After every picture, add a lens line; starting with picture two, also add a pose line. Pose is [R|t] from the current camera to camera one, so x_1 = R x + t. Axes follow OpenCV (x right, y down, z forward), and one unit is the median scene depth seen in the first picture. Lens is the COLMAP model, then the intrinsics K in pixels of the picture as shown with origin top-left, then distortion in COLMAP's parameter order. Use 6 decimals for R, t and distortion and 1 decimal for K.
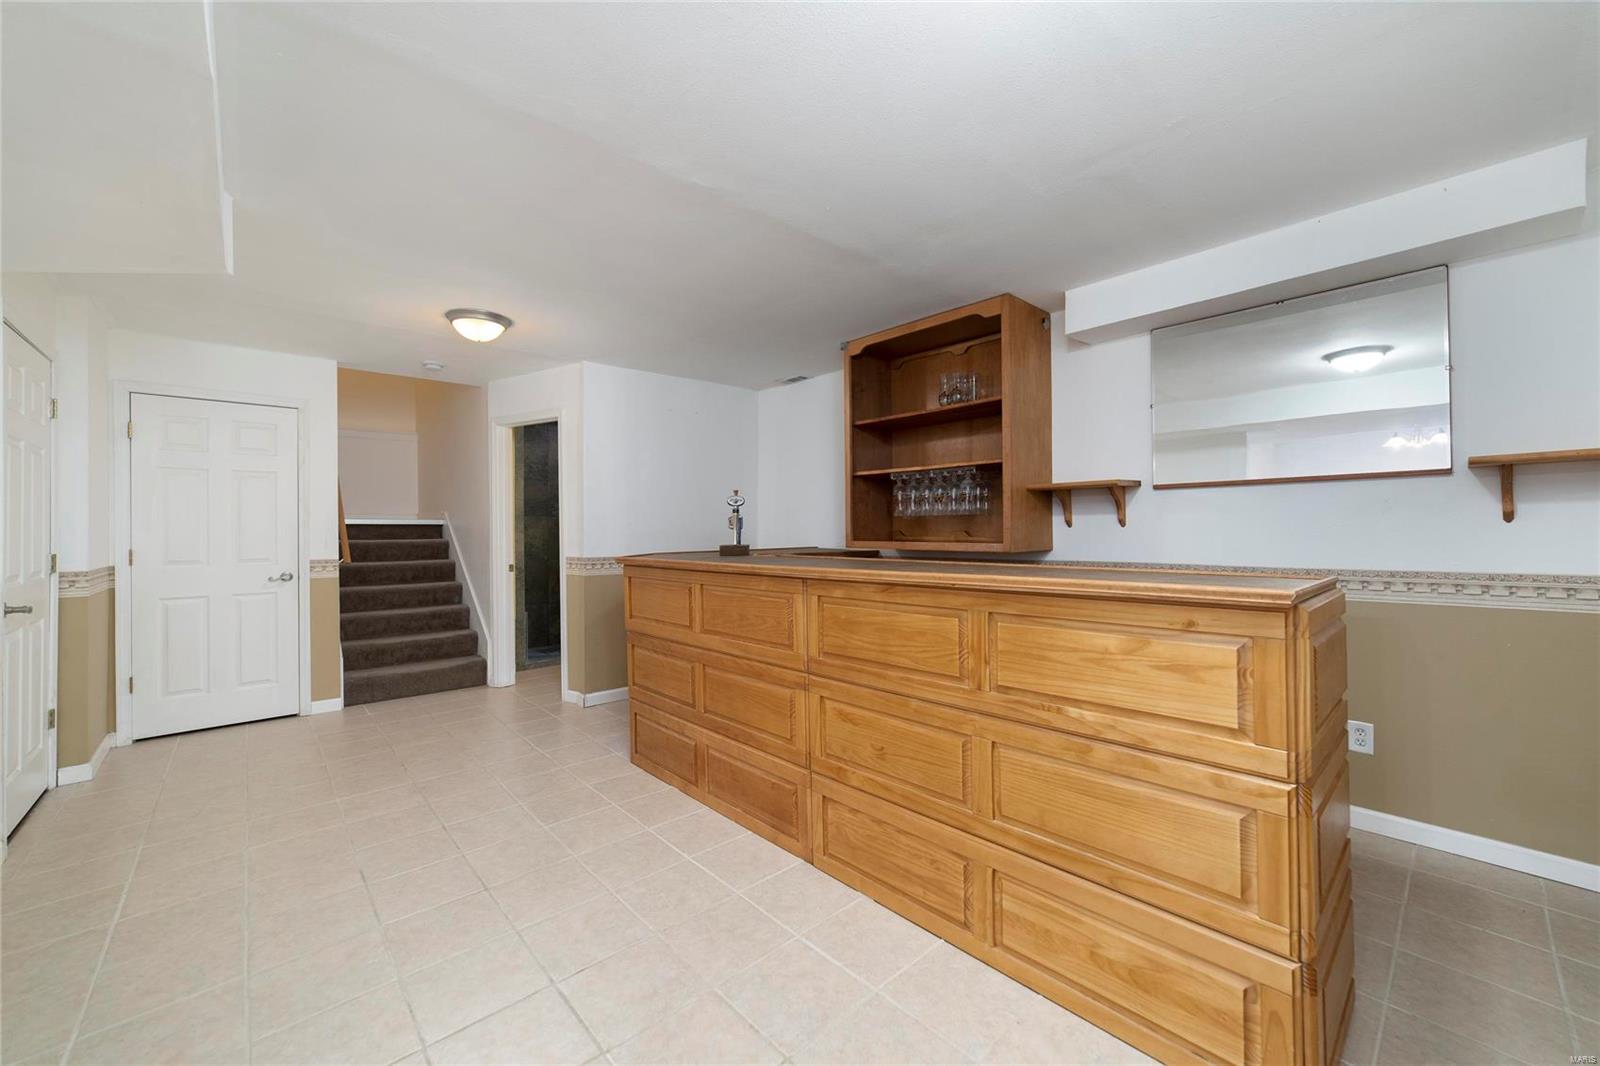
lens RADIAL K [[627.6, 0, 804.4], [0, 627.6, 527.8], [0, 0, 1]] dist [-0.009834, 0.003099]
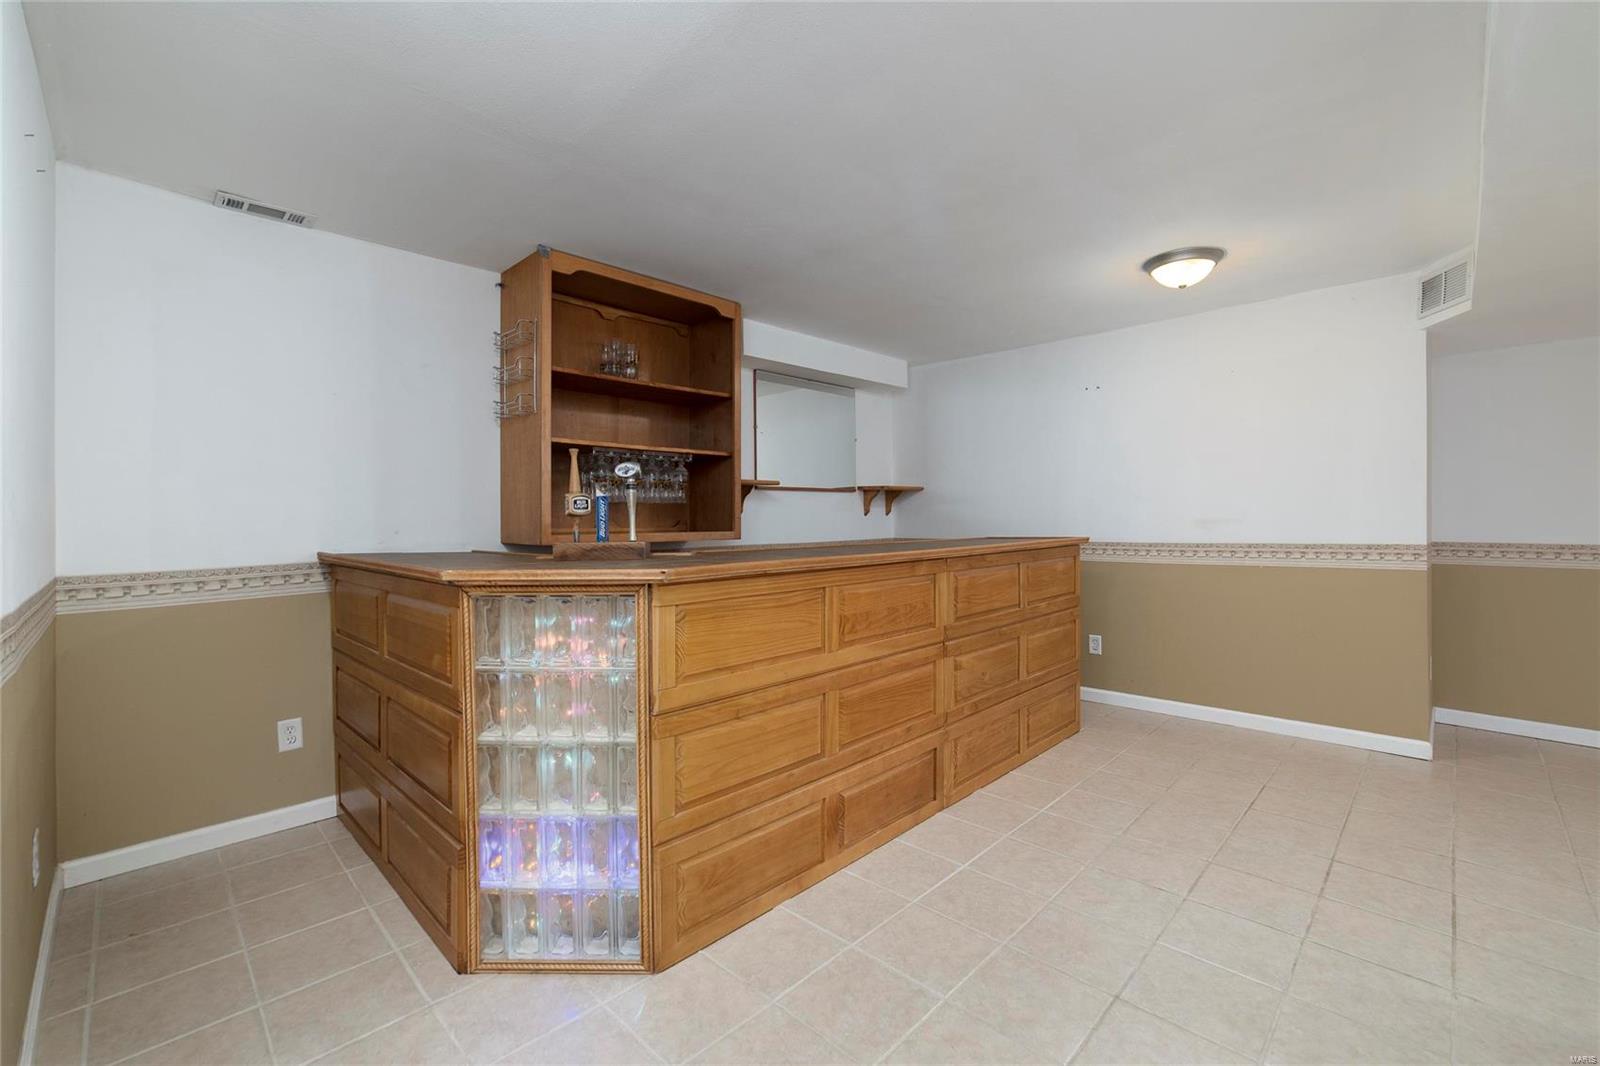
lens RADIAL K [[678.2, 0, 802.6], [0, 678.2, 524.9], [0, 0, 1]] dist [-0.009817, 0.001489]
pose [[-0.057787, -0.003284, 0.998324, -0.835837], [0.006279, 0.999974, 0.003653, 0.010552], [-0.998309, 0.006479, -0.057765, 0.922121]]
